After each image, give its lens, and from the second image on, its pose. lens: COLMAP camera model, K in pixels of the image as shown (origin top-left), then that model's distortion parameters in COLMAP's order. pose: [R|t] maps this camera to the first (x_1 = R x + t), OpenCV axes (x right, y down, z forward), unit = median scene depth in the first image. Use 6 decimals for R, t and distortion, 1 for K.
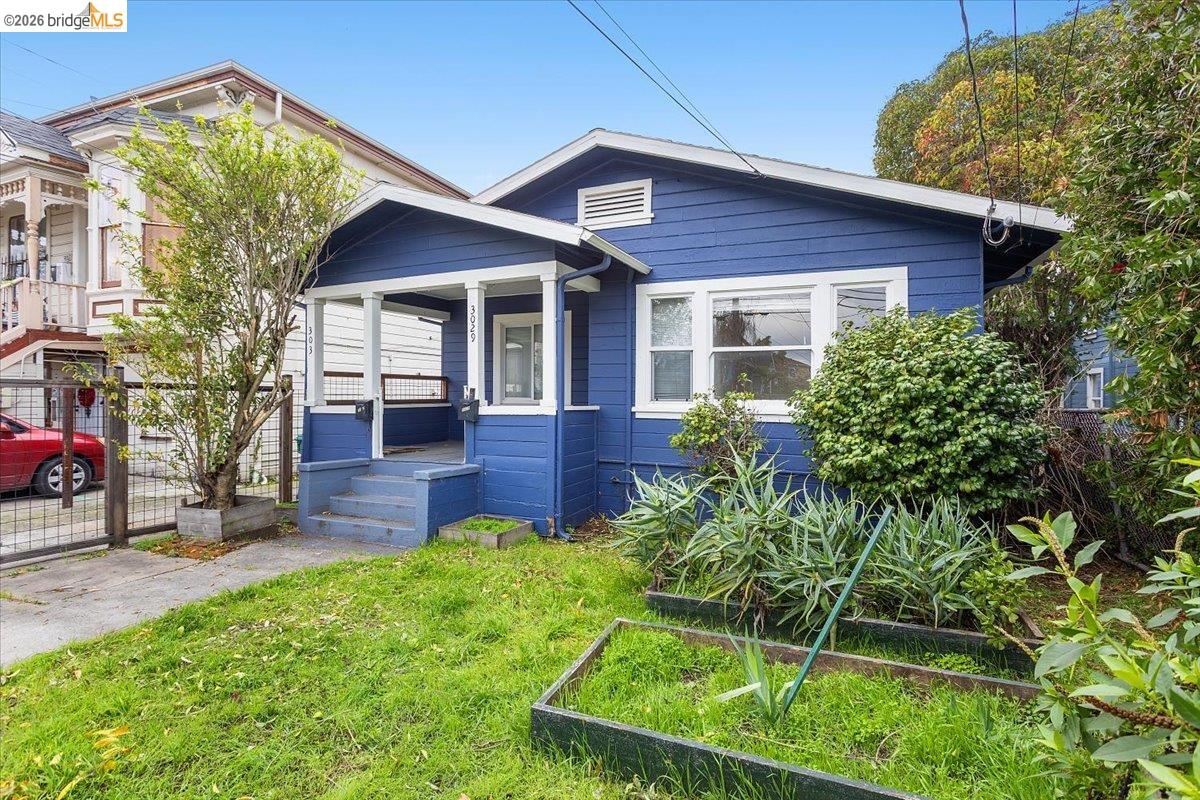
lens RADIAL K [[571.9, 0, 594.5], [0, 571.9, 395.4], [0, 0, 1]] dist [0.004841, 0.000247]
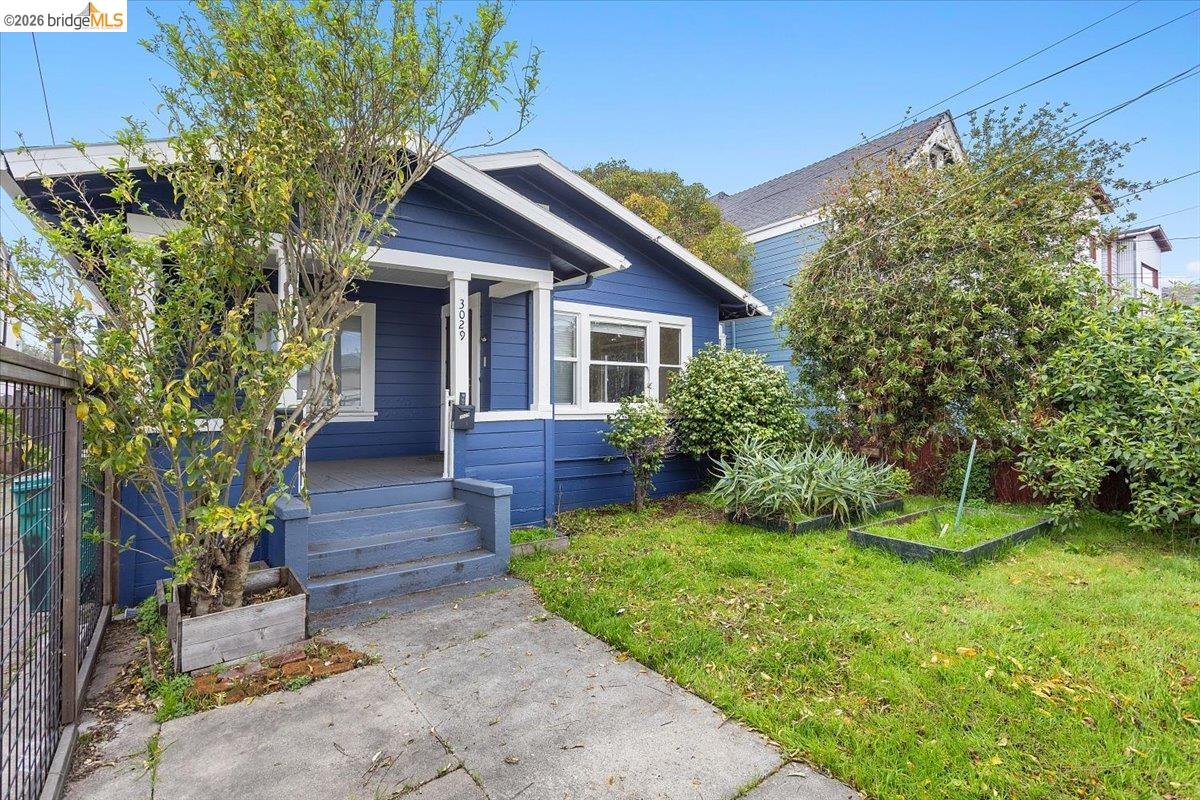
lens RADIAL K [[571.9, 0, 597.3], [0, 571.9, 396.6], [0, 0, 1]] dist [0.004841, 0.000247]
pose [[0.520719, -0.000975, 0.853728, -0.858229], [0.003781, 0.999992, -0.001163, -0.004761], [-0.853720, 0.003833, 0.520718, 0.359483]]
